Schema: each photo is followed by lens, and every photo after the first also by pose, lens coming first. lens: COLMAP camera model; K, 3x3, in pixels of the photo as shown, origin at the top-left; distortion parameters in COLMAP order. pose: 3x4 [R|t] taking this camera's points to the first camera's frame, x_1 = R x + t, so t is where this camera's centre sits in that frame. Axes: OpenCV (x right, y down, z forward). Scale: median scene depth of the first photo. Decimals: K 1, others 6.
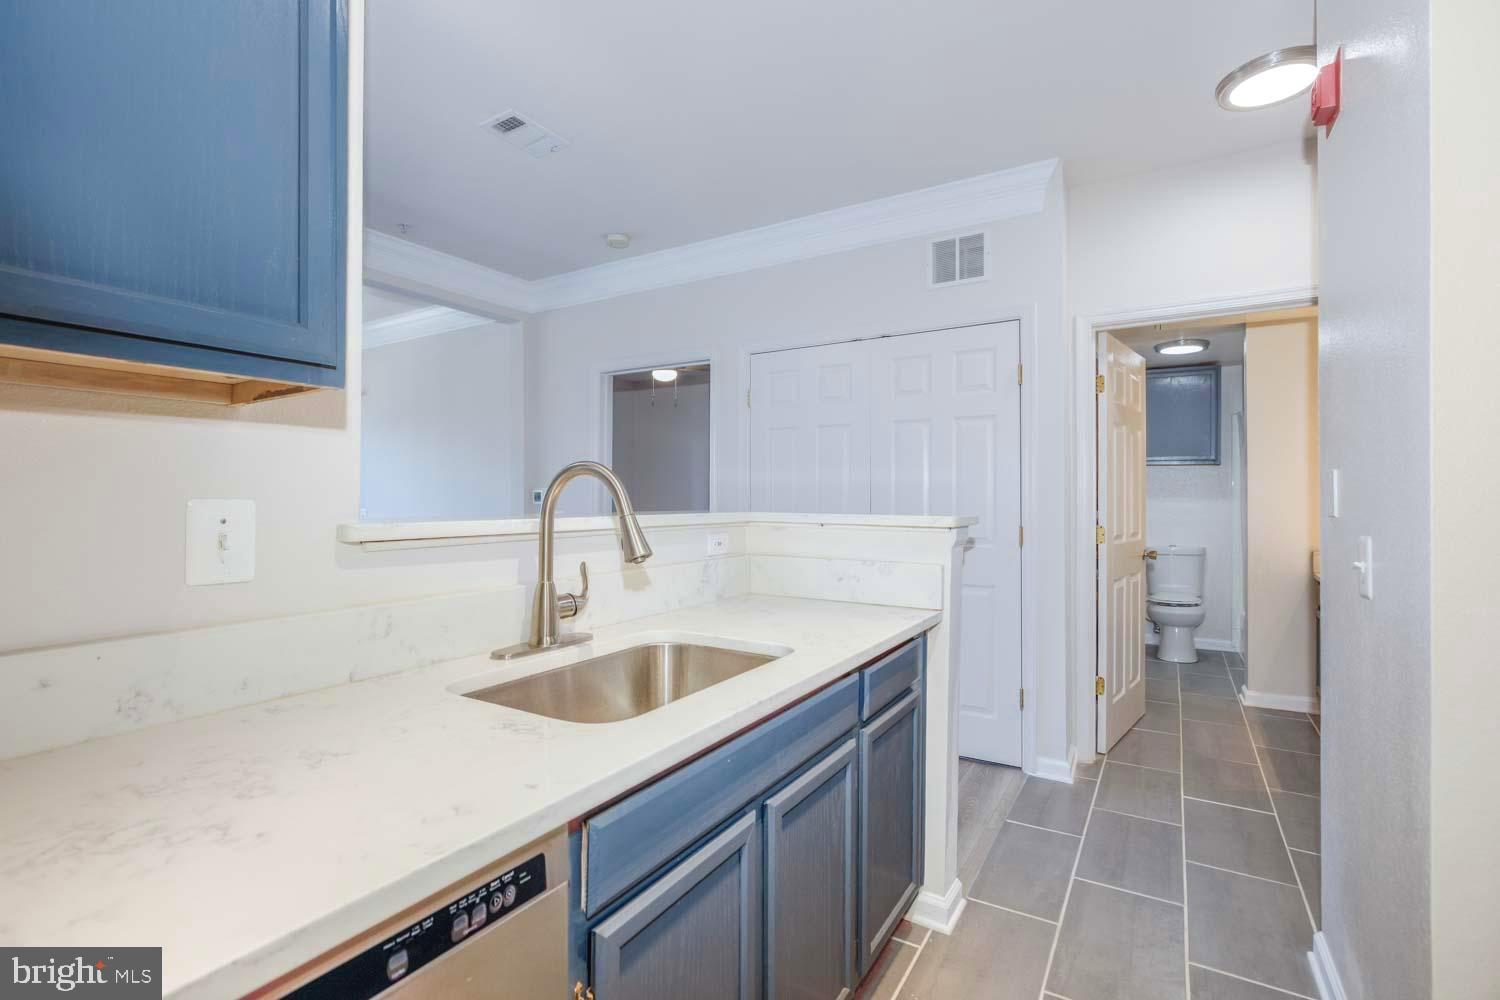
lens RADIAL K [[692.0, 0, 748.5], [0, 692.0, 489.6], [0, 0, 1]] dist [-0.001431, 0.001096]
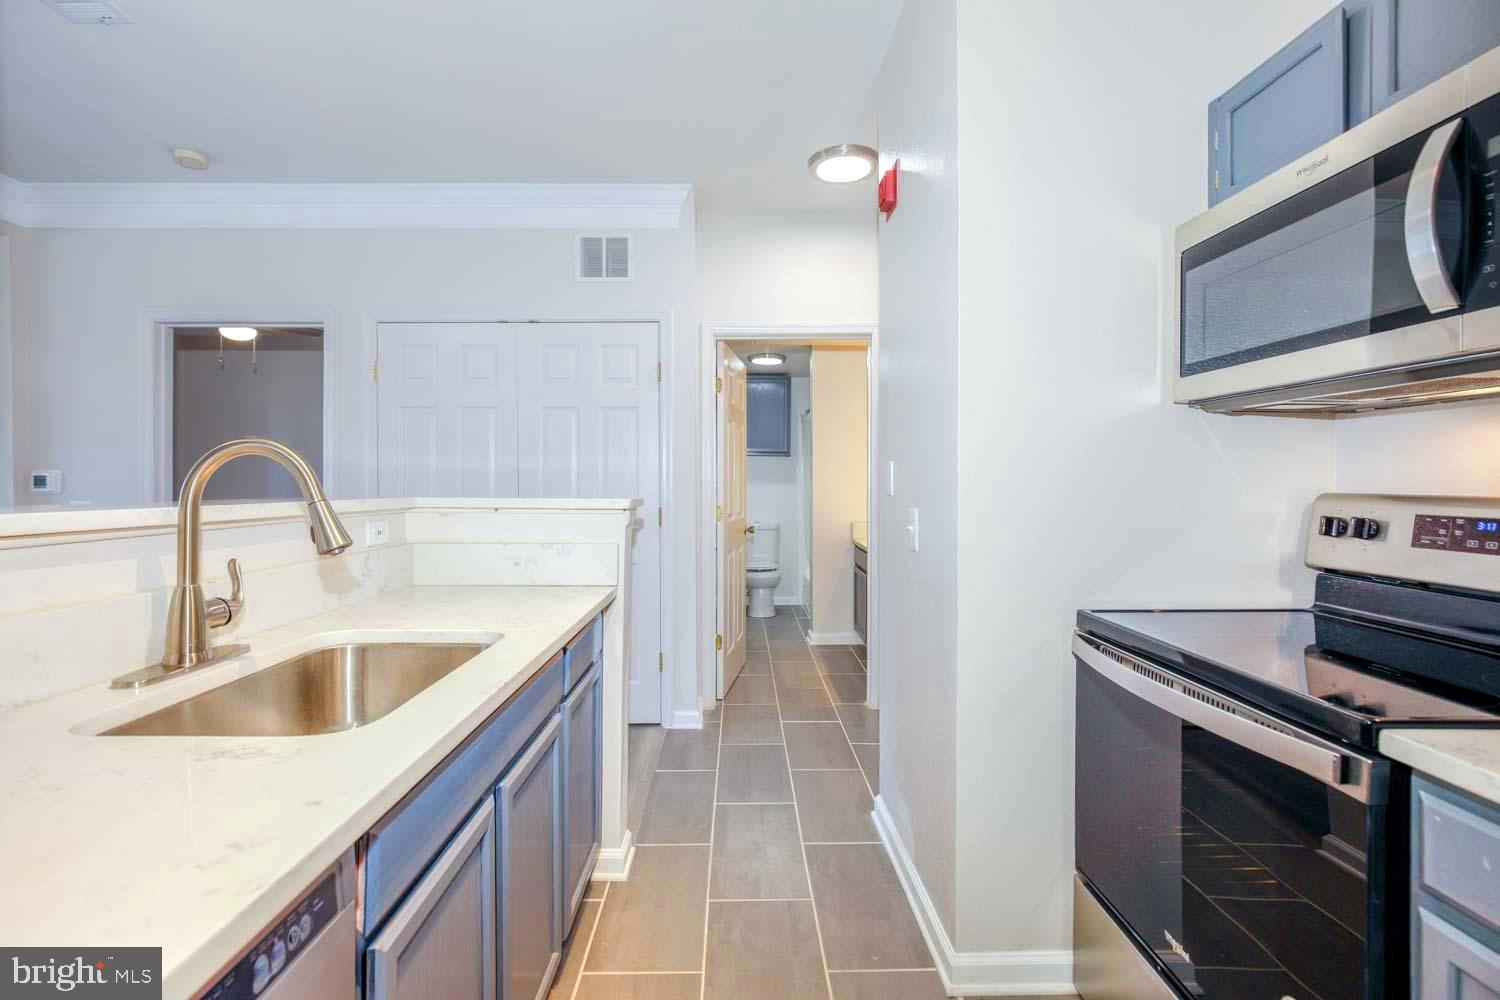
lens RADIAL K [[690.2, 0, 742.3], [0, 690.2, 480.2], [0, 0, 1]] dist [-0.003160, 0.000337]
pose [[0.845414, 0.001176, 0.534111, -0.105845], [-0.004819, 0.999974, 0.005425, 0.002153], [-0.534090, -0.007160, 0.845397, -0.012605]]
